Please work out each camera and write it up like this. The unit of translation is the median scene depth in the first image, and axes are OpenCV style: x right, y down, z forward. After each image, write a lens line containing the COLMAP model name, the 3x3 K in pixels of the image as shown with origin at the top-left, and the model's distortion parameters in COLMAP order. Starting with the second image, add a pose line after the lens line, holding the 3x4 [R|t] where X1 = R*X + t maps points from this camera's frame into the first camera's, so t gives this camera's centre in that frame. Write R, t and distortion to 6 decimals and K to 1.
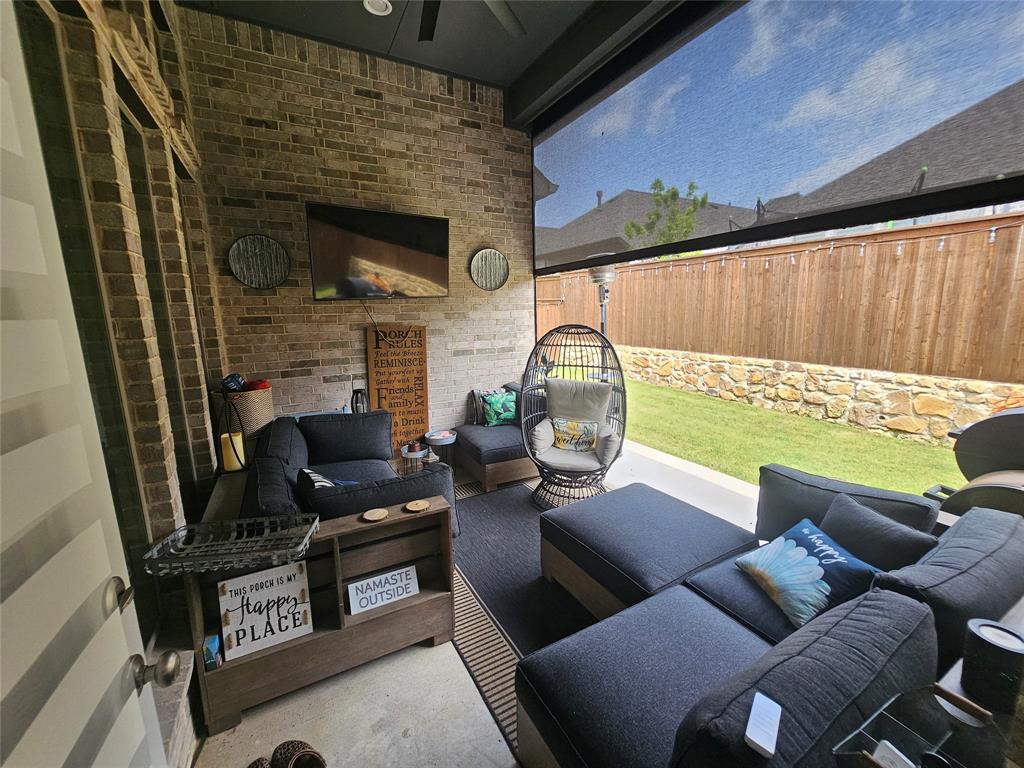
lens RADIAL K [[420.4, 0, 515.2], [0, 420.4, 383.6], [0, 0, 1]] dist [-0.001623, 0.001174]
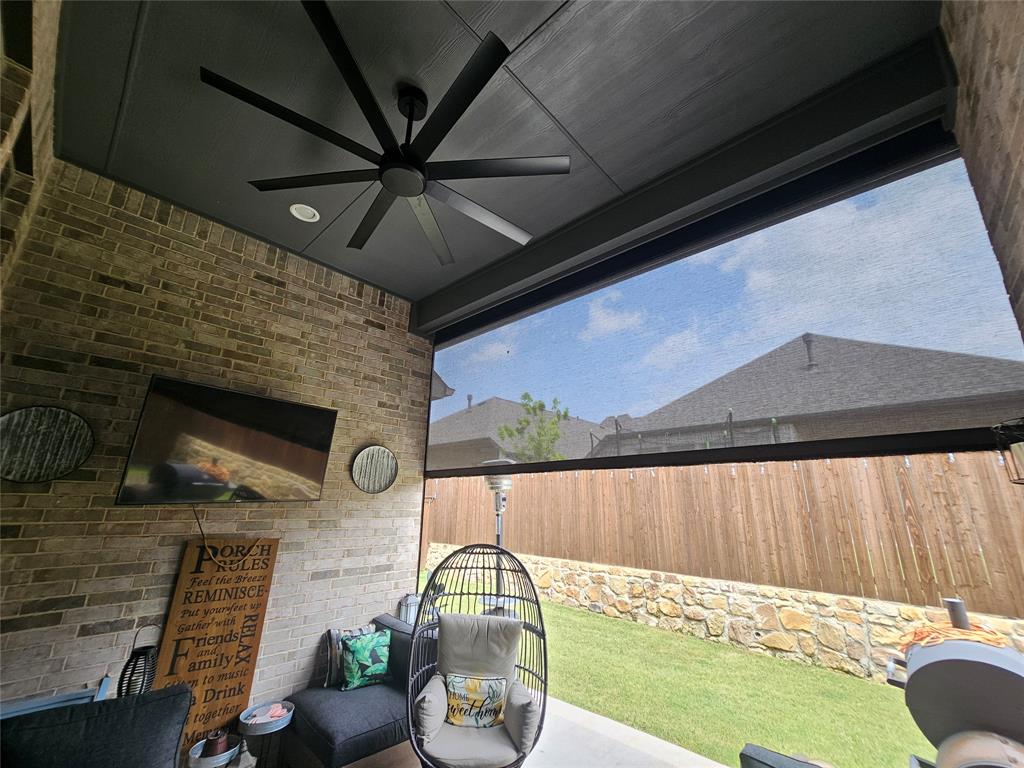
lens RADIAL K [[420.4, 0, 515.2], [0, 420.4, 380.7], [0, 0, 1]] dist [-0.001623, 0.001174]
pose [[0.946449, 0.120923, 0.299352, -0.069434], [0.023593, 0.898825, -0.437673, -0.049249], [-0.321990, 0.421298, 0.847839, 0.095866]]
